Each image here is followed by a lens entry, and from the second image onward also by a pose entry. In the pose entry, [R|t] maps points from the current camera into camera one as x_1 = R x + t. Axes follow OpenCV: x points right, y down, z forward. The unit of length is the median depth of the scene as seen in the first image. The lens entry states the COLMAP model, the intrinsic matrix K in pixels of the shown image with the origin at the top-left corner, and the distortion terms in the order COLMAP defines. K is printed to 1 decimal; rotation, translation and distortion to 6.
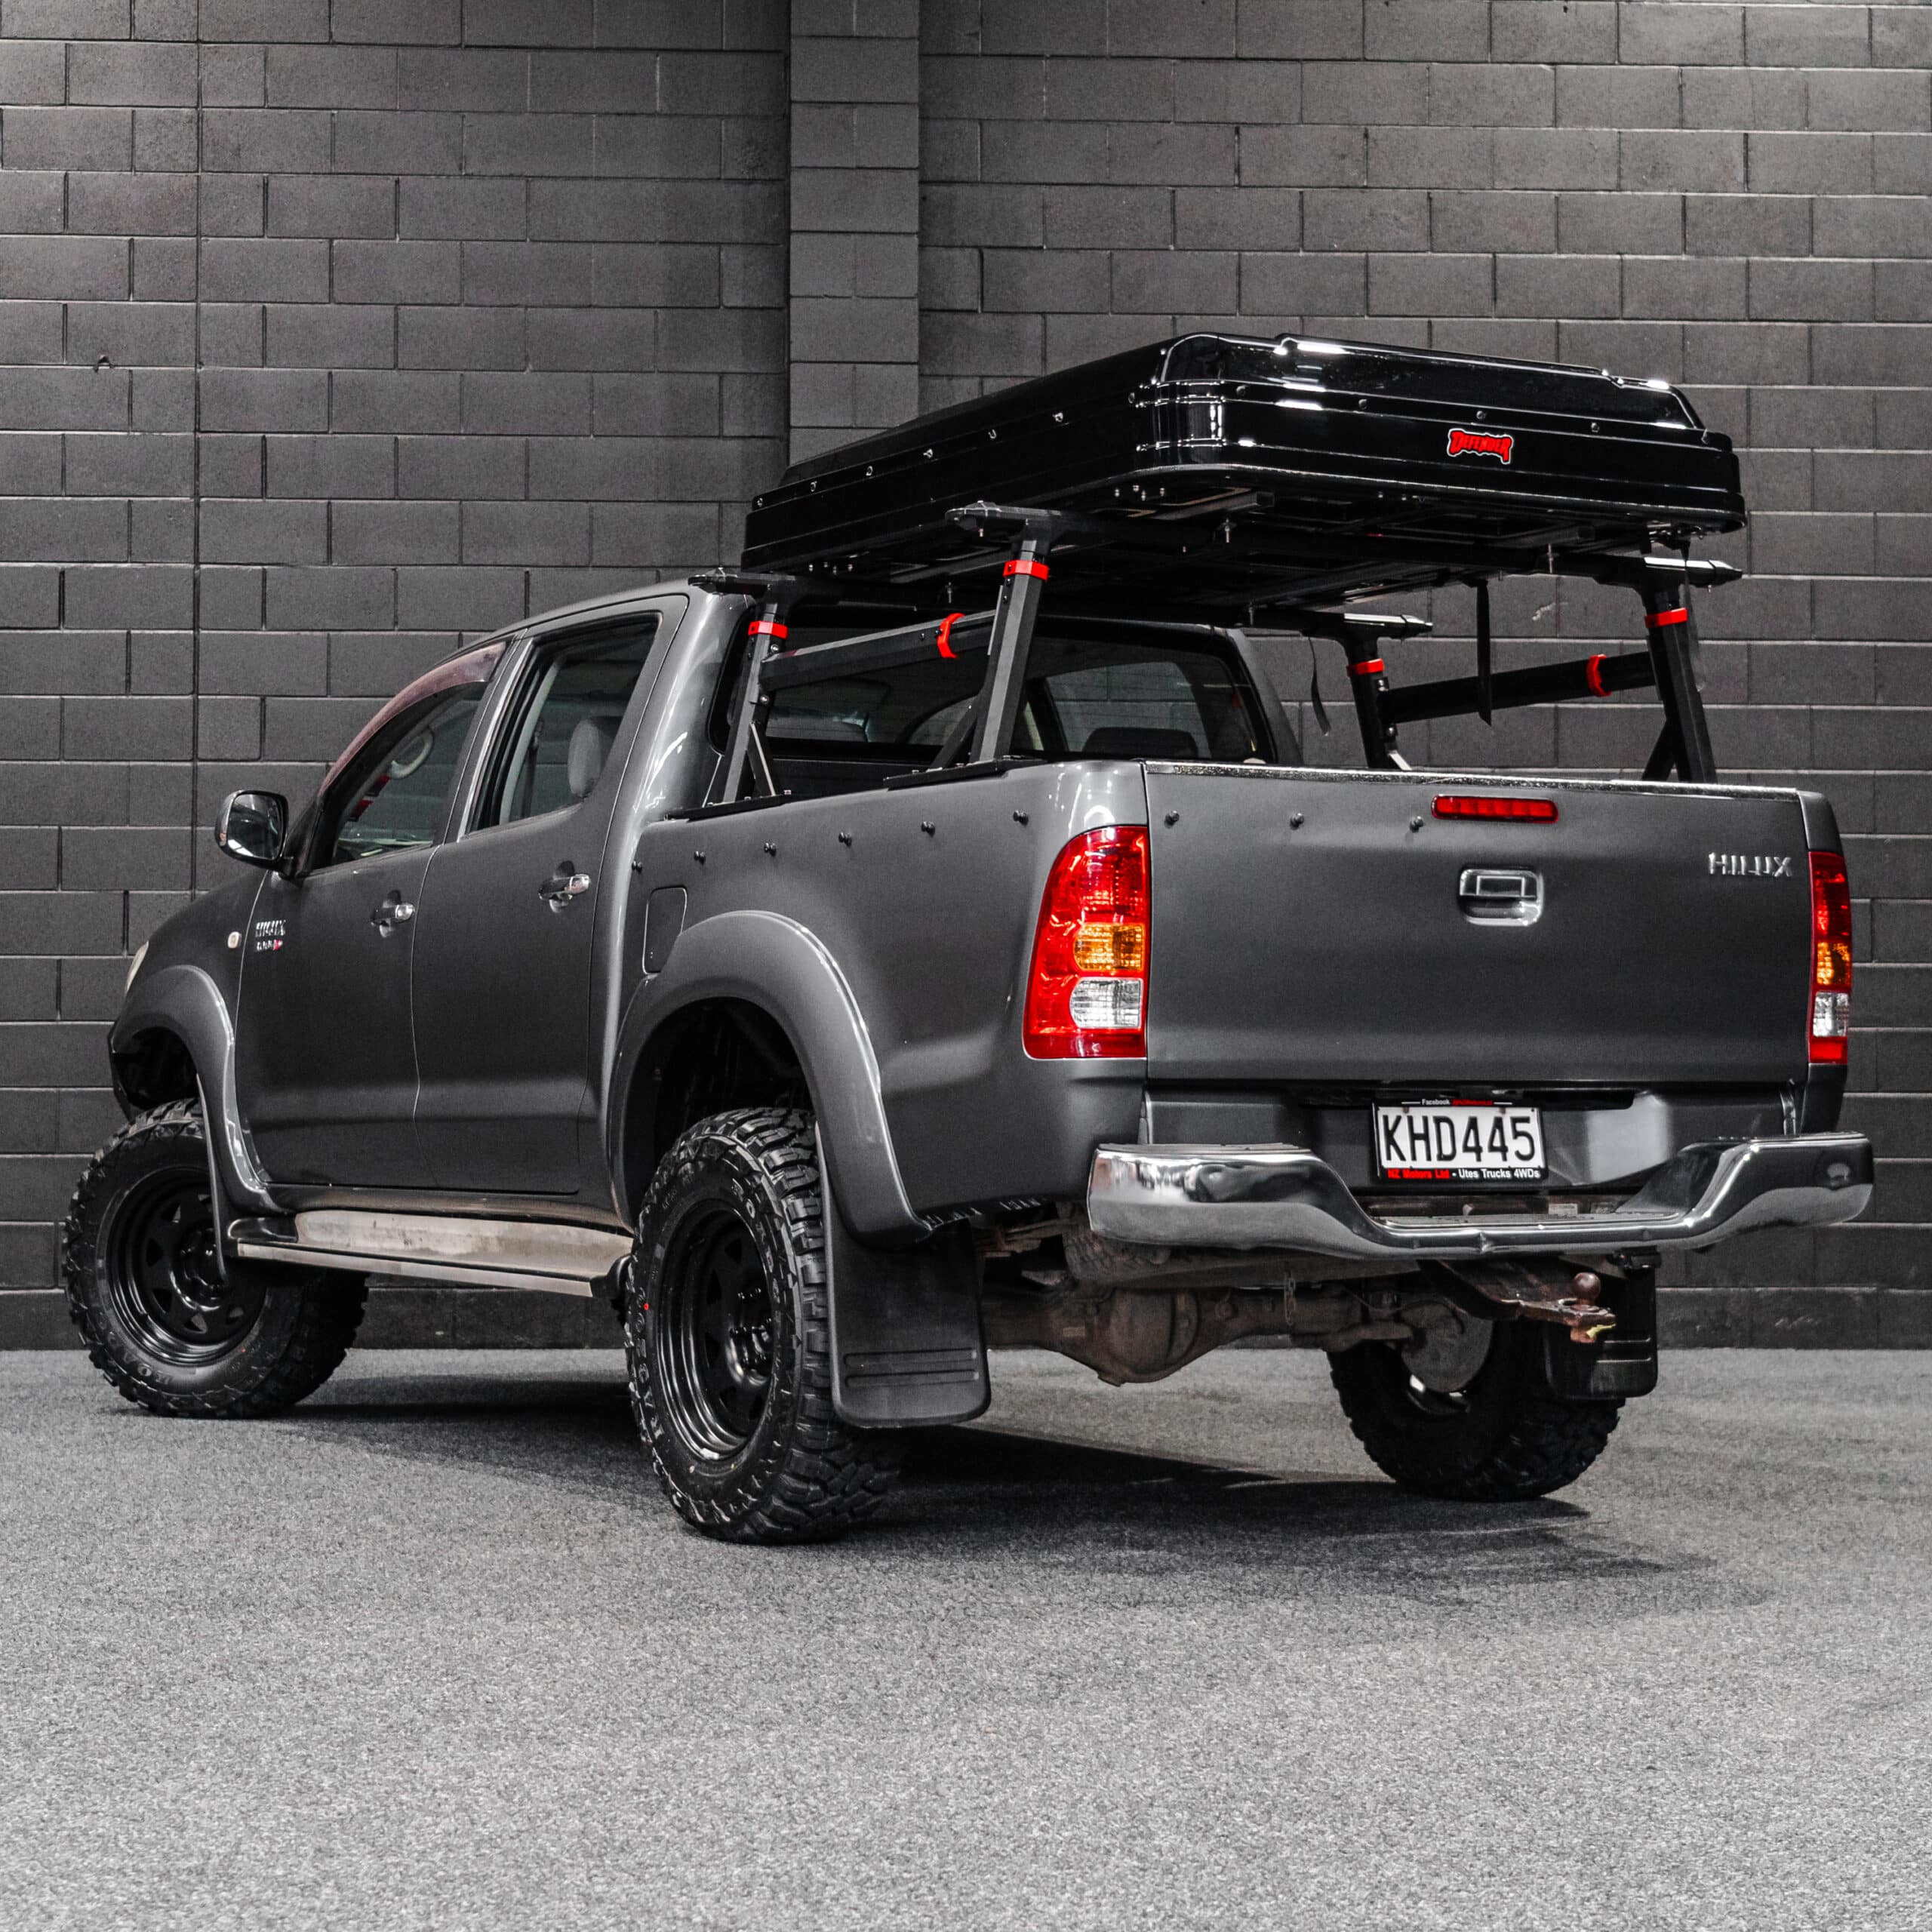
lens RADIAL K [[3964.3, 0, 966.0], [0, 3964.3, 966.0], [0, 0, 1]] dist [0.037080, -0.054546]
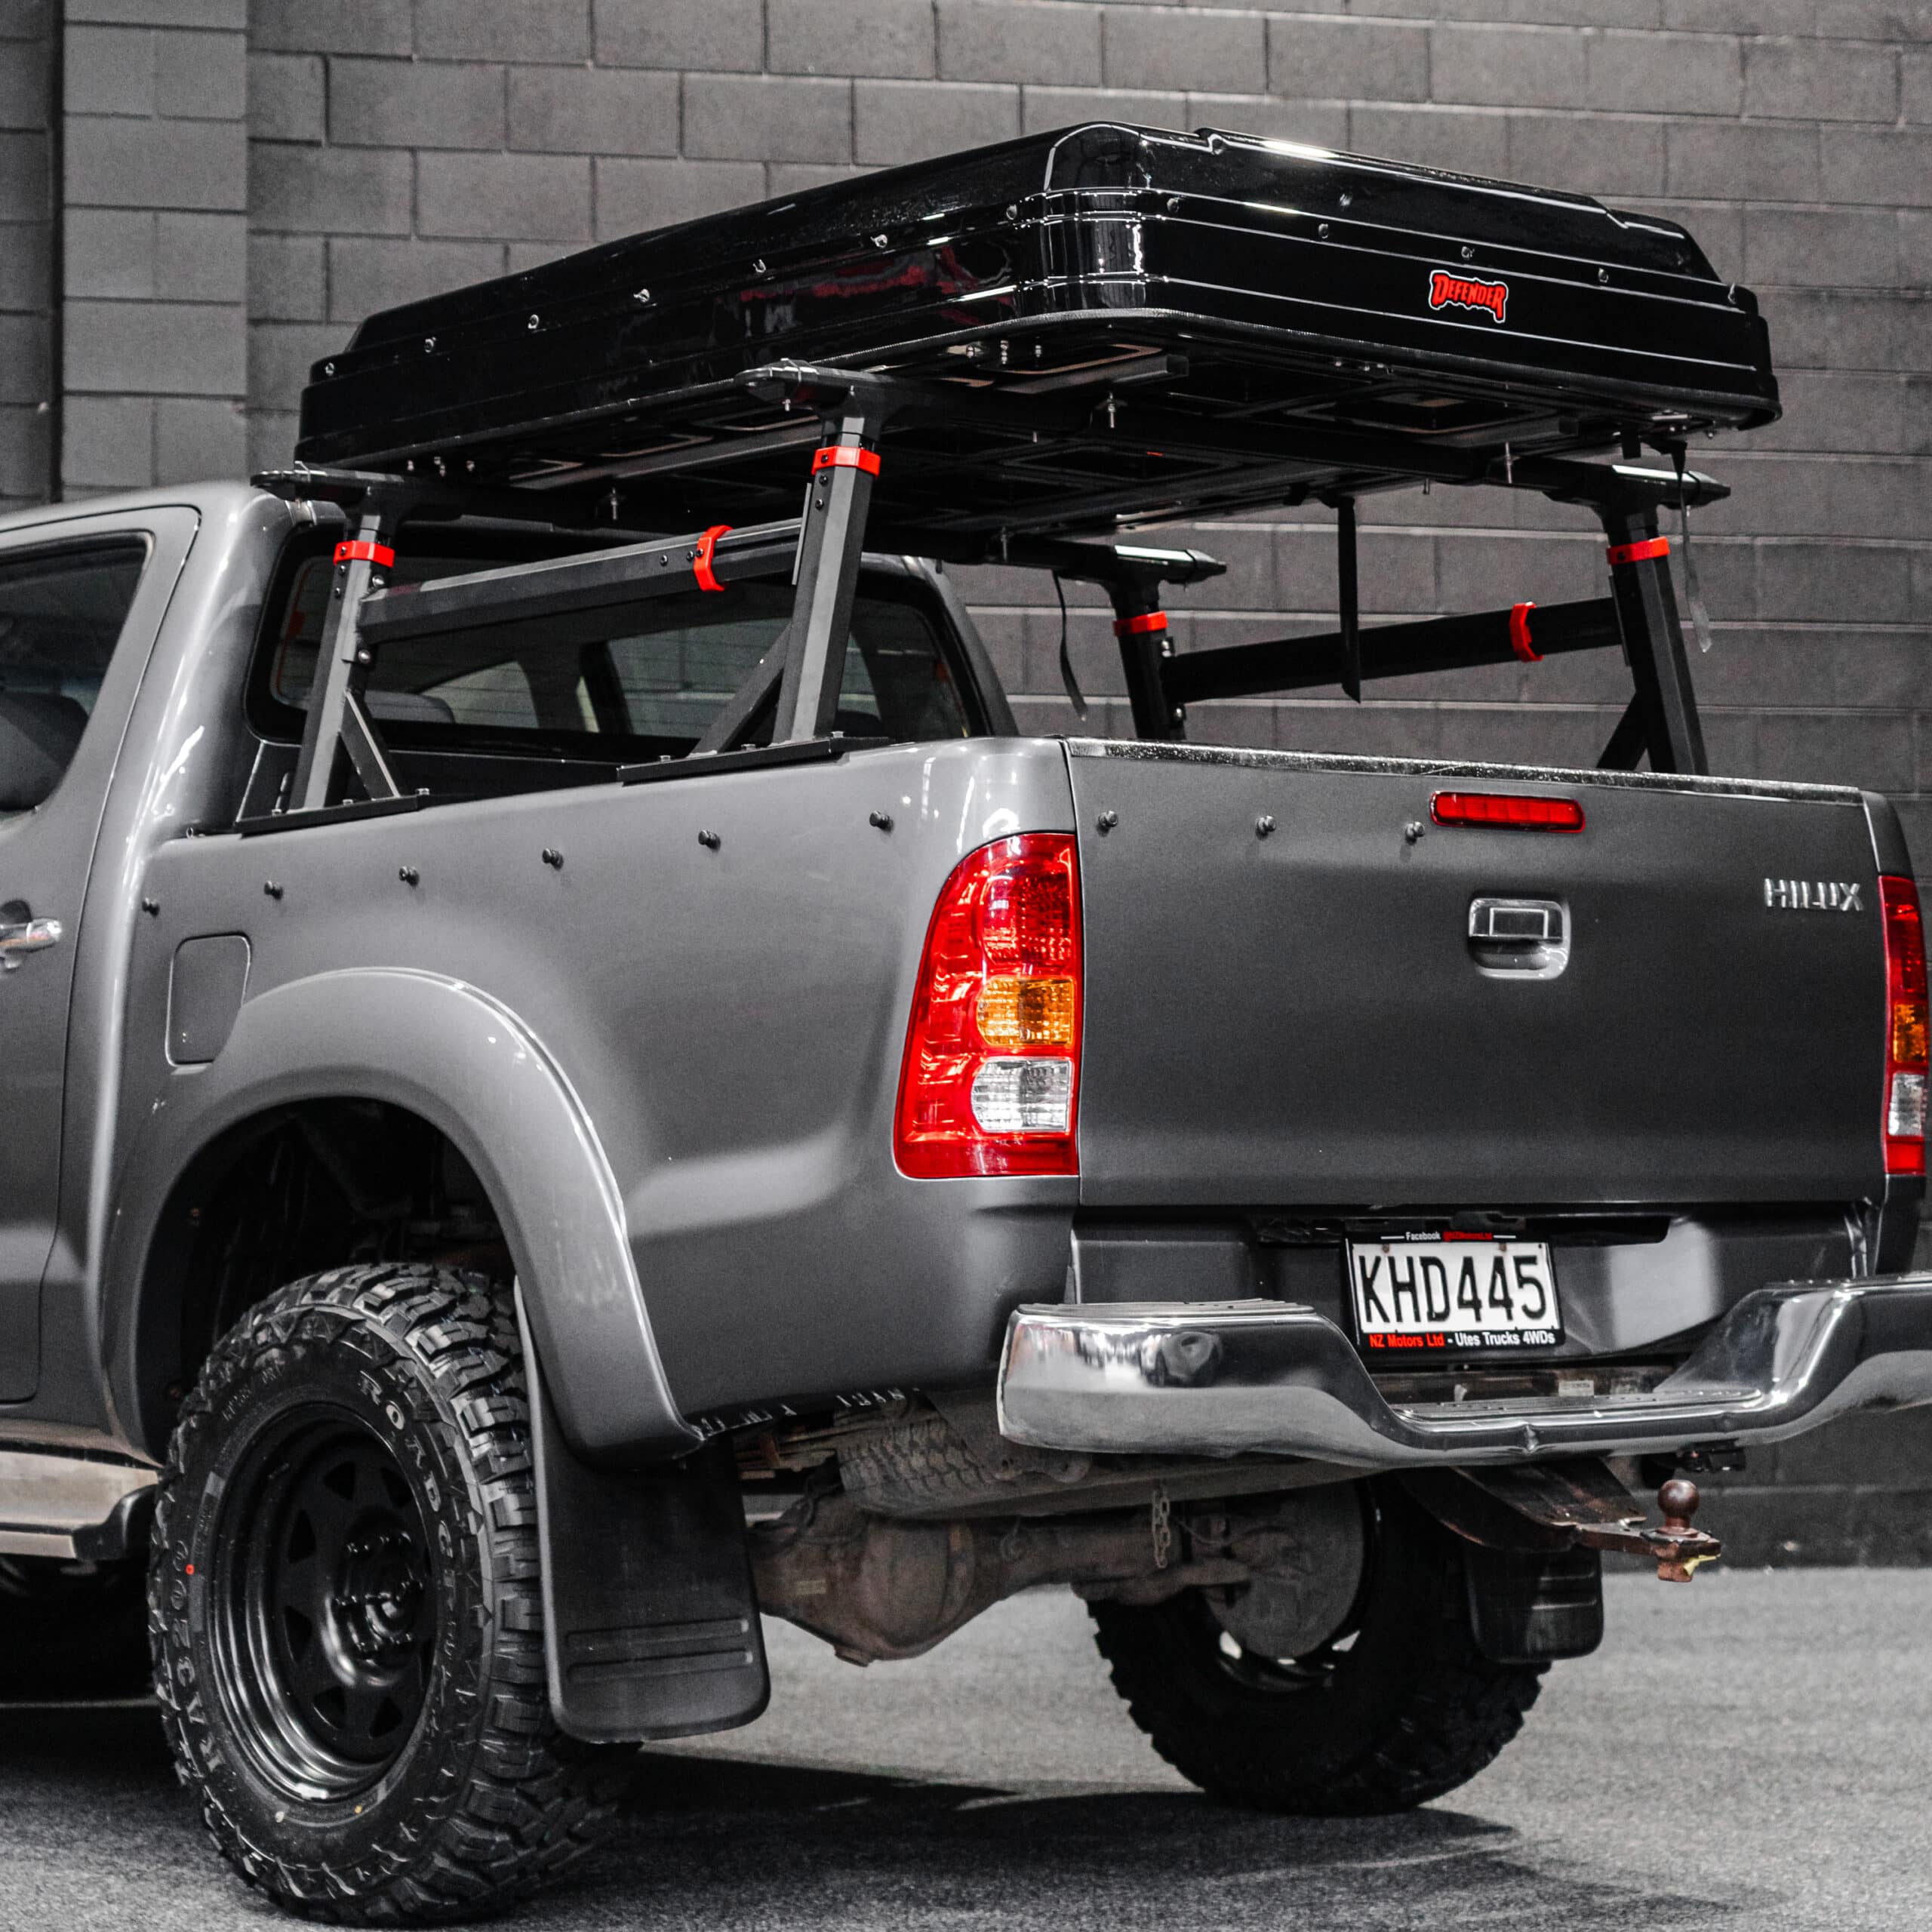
lens RADIAL K [[5267.9, 0, 965.3], [0, 5267.9, 745.8], [0, 0, 1]] dist [0.028250, 0.701720]
pose [[0.978492, 0.003003, 0.206263, -0.144395], [0.010120, 0.997992, -0.062534, 0.005494], [-0.206036, 0.063276, 0.976496, 0.109764]]
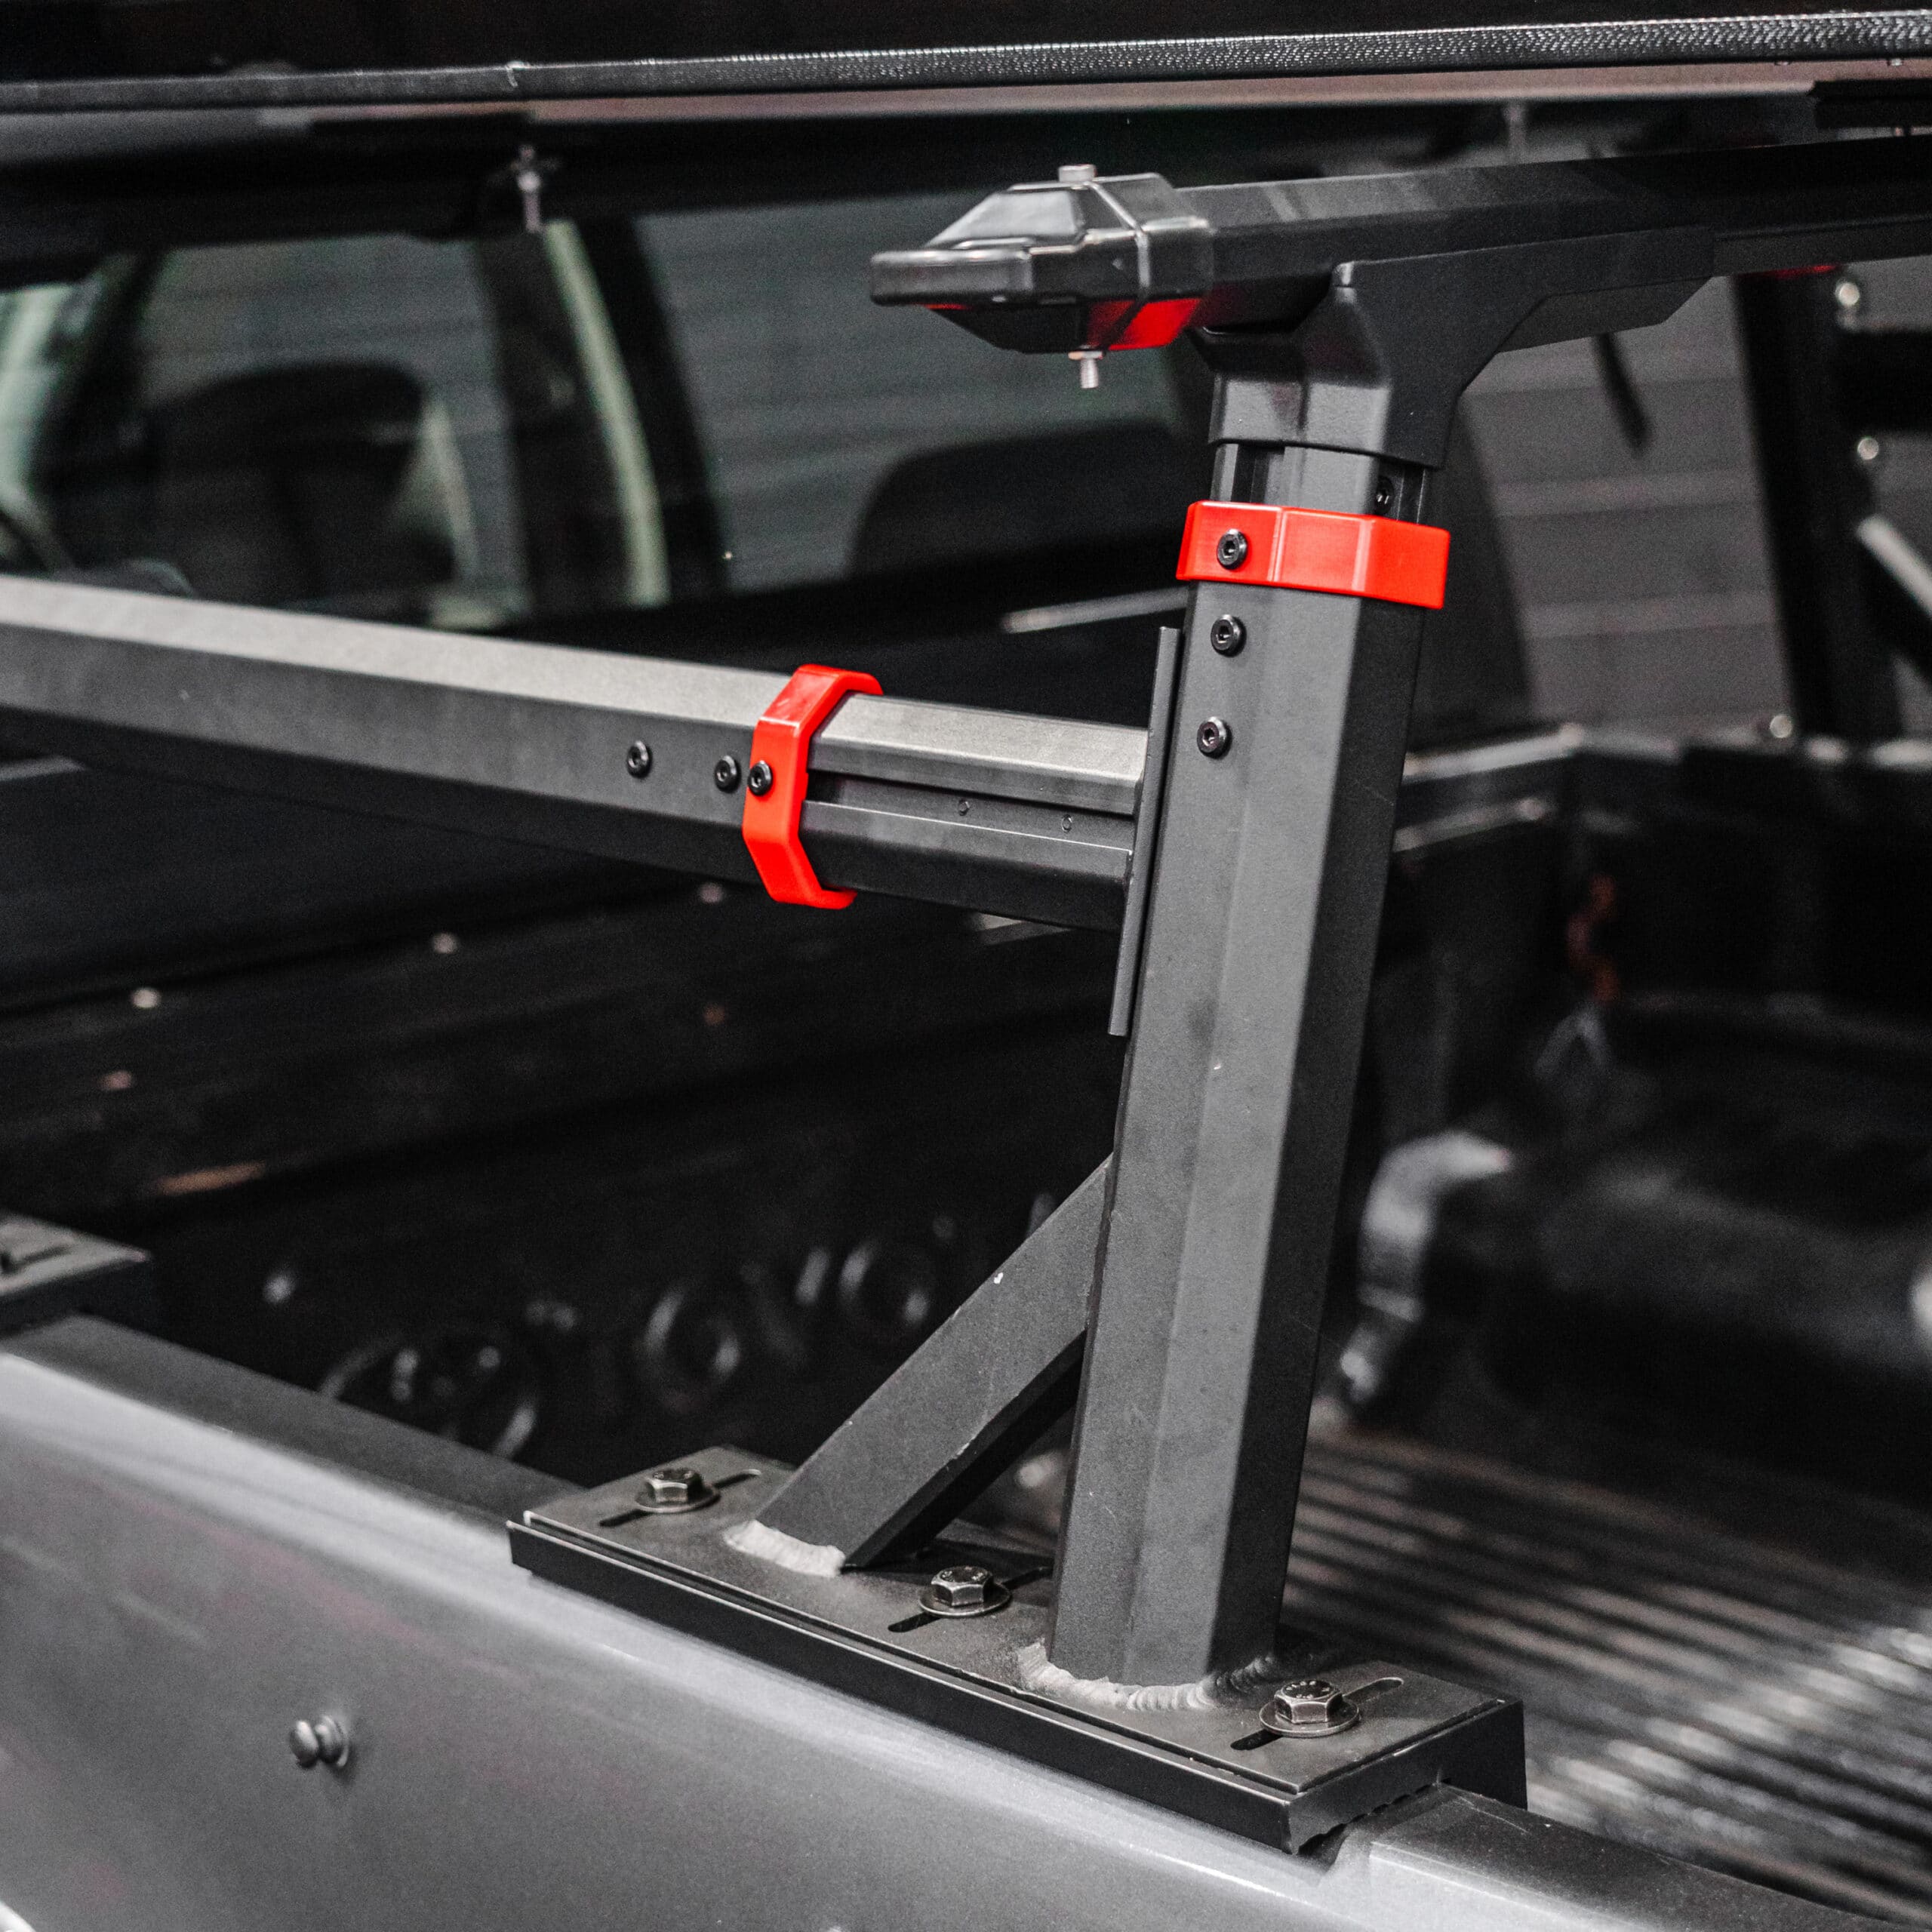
lens RADIAL K [[4673.4, 0, 966.0], [0, 4673.4, 966.0], [0, 0, 1]] dist [0.006925, 0.019004]
pose [[0.981090, -0.067776, 0.181295, -0.037112], [0.024034, 0.972096, 0.233347, -0.124517], [-0.192052, -0.224577, 0.955343, 0.763749]]
